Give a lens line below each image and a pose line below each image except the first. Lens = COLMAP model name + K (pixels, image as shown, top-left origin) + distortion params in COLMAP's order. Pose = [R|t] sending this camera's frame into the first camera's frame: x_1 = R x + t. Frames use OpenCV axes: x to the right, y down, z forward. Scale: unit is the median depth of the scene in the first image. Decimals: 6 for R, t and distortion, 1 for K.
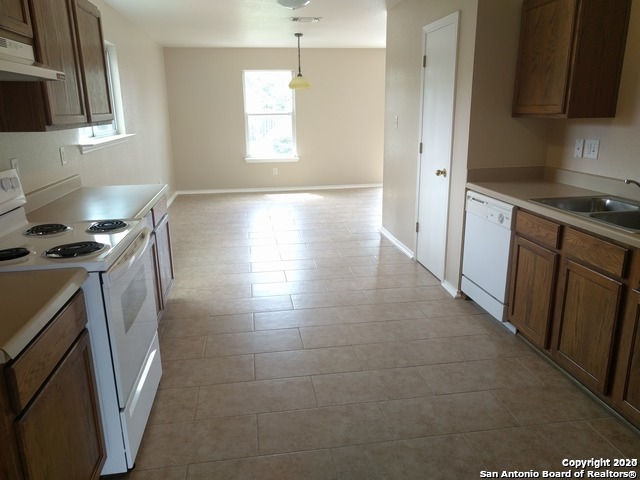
lens RADIAL K [[483.5, 0, 320.1], [0, 483.5, 241.9], [0, 0, 1]] dist [0.003866, 0.023103]
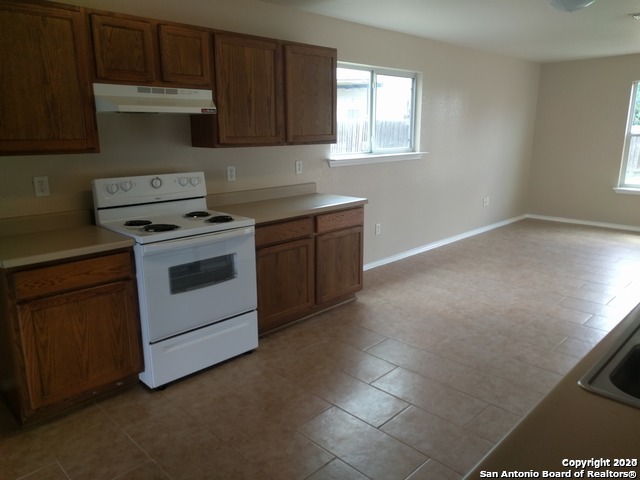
lens RADIAL K [[483.5, 0, 321.0], [0, 483.5, 237.3], [0, 0, 1]] dist [0.003866, 0.023103]
pose [[0.600726, 0.192841, -0.775849, 0.465901], [-0.221598, 0.972610, 0.070167, -0.083542], [0.768130, 0.129775, 0.627005, 0.225317]]
